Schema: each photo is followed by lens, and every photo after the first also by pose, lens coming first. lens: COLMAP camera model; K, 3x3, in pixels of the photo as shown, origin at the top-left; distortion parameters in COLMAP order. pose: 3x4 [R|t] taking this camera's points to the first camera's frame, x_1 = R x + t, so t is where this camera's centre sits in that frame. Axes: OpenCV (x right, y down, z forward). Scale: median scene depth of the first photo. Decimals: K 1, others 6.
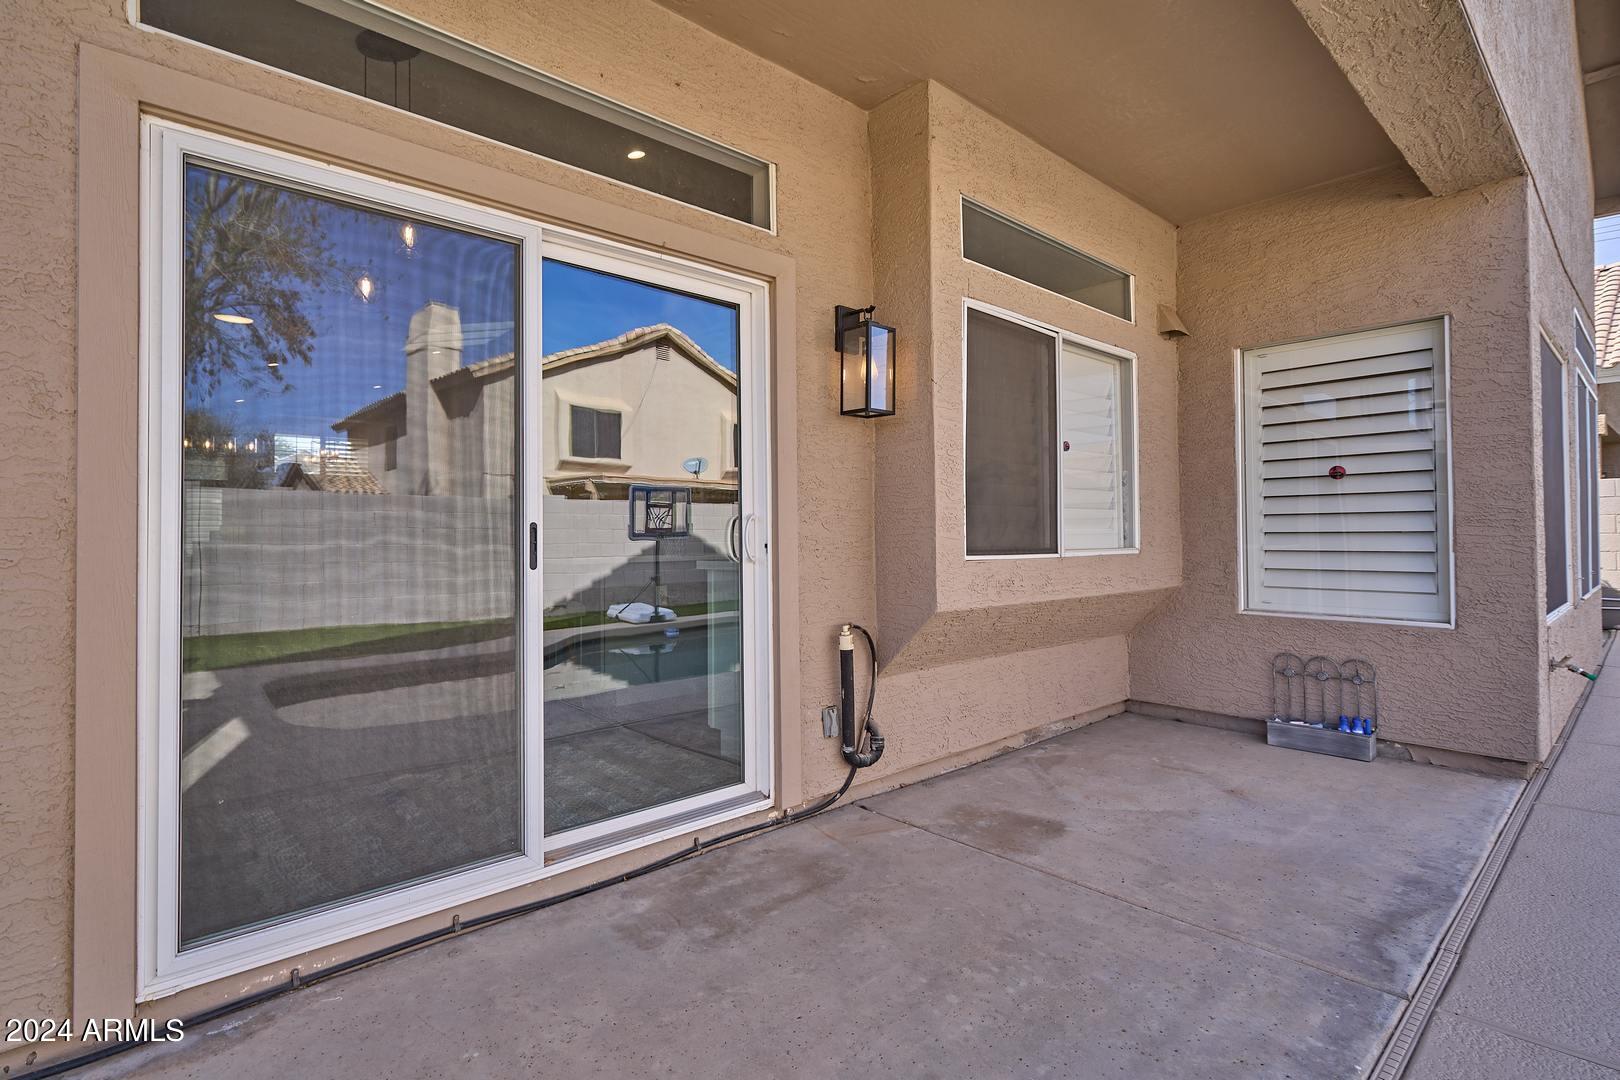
lens RADIAL K [[780.1, 0, 815.3], [0, 780.1, 542.4], [0, 0, 1]] dist [0.000900, 0.000242]
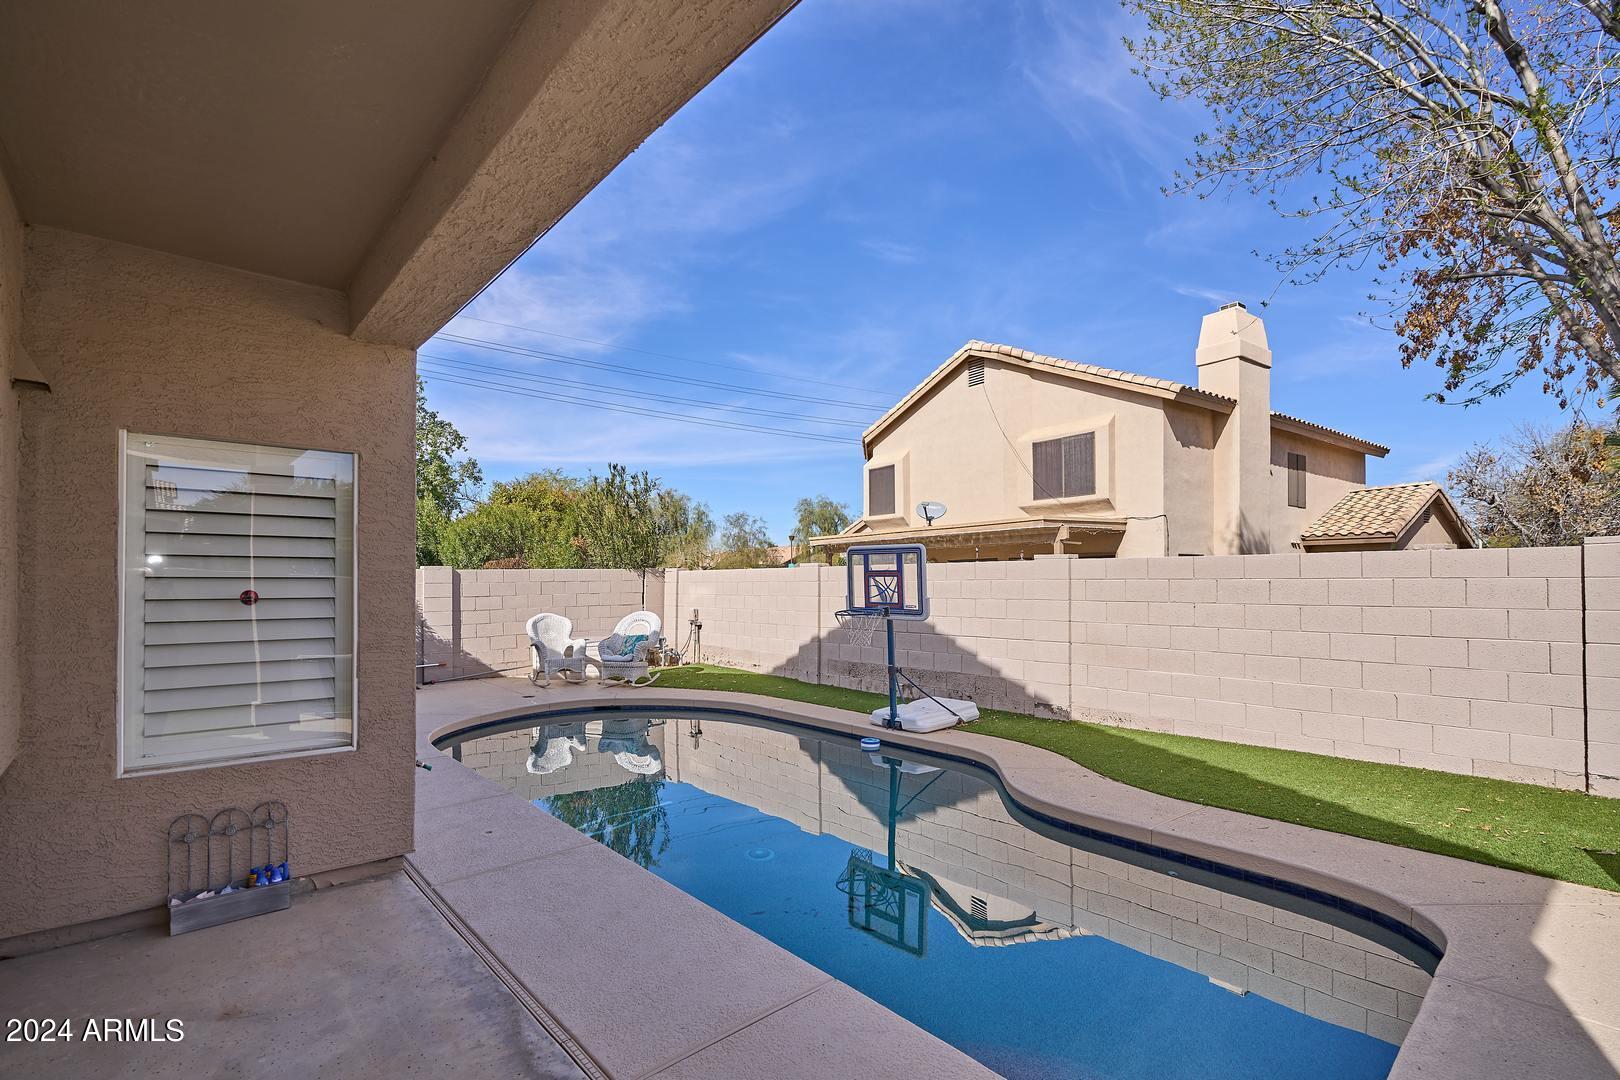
lens RADIAL K [[800.9, 0, 807.9], [0, 800.9, 580.0], [0, 0, 1]] dist [0.001402, 0.000408]
pose [[0.005083, 0.010462, 0.999932, -0.255170], [-0.005065, 0.999933, -0.010437, -0.105948], [-0.999974, -0.005012, 0.005136, 0.362151]]
